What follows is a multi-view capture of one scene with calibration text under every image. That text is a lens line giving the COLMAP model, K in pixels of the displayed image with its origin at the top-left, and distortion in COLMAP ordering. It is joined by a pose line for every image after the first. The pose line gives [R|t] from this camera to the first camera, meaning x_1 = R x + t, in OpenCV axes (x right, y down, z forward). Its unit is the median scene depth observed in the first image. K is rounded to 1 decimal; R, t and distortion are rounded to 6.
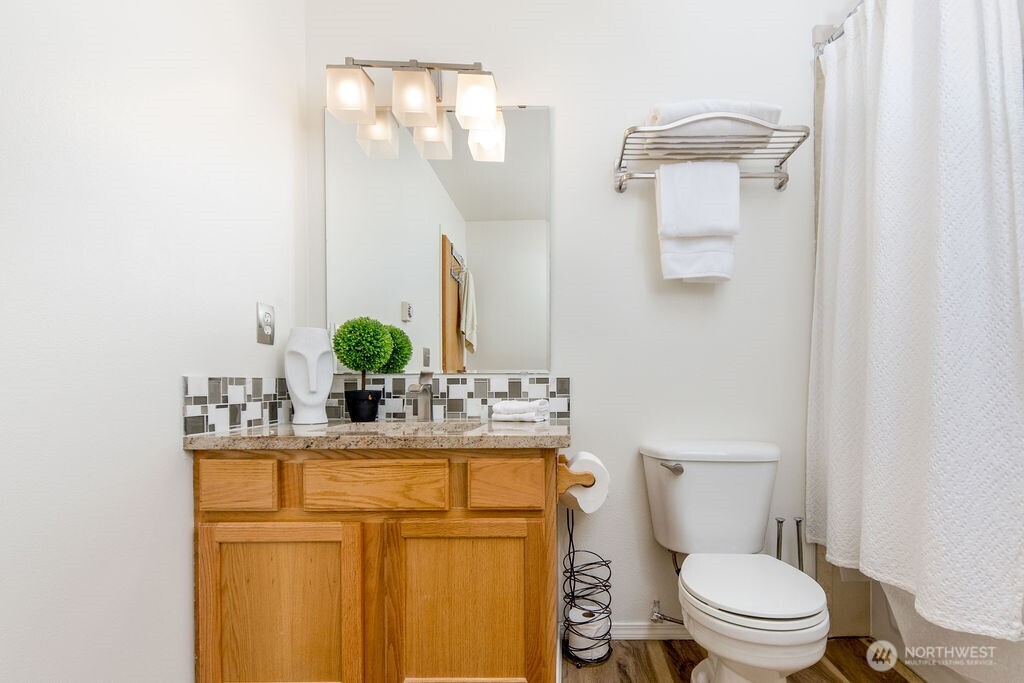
lens RADIAL K [[515.0, 0, 511.9], [0, 515.0, 391.3], [0, 0, 1]] dist [-0.011112, -0.000141]
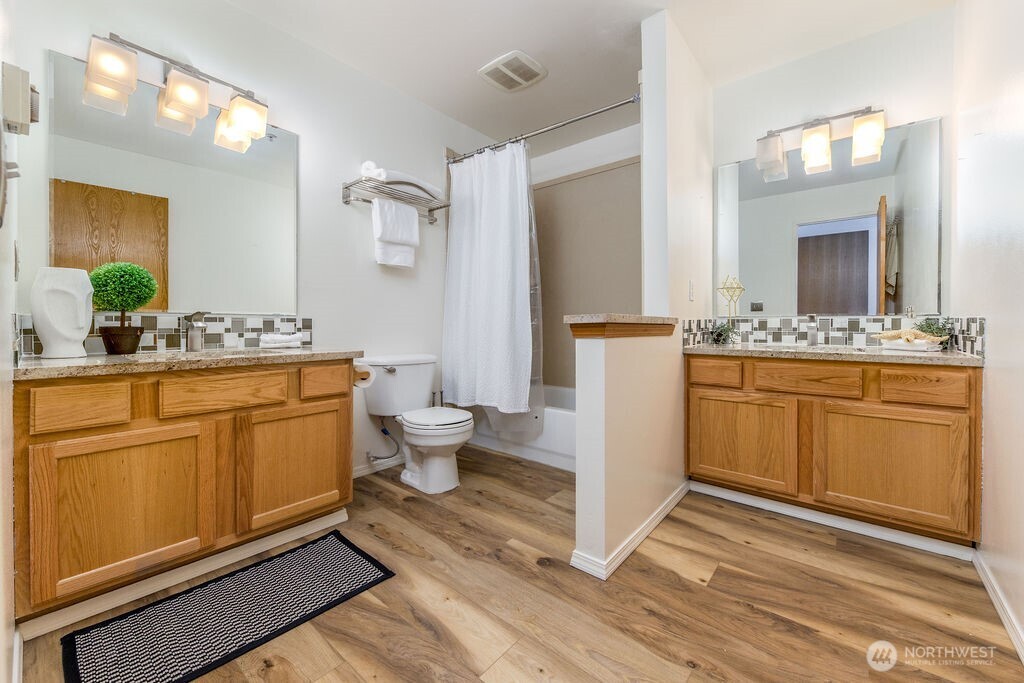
lens RADIAL K [[484.4, 0, 513.2], [0, 484.4, 328.5], [0, 0, 1]] dist [-0.083581, -0.000150]
pose [[0.645008, -0.000199, 0.764176, -0.702348], [-0.000217, 1.000000, 0.000443, 0.002413], [-0.764176, -0.000452, 0.645008, -0.436445]]
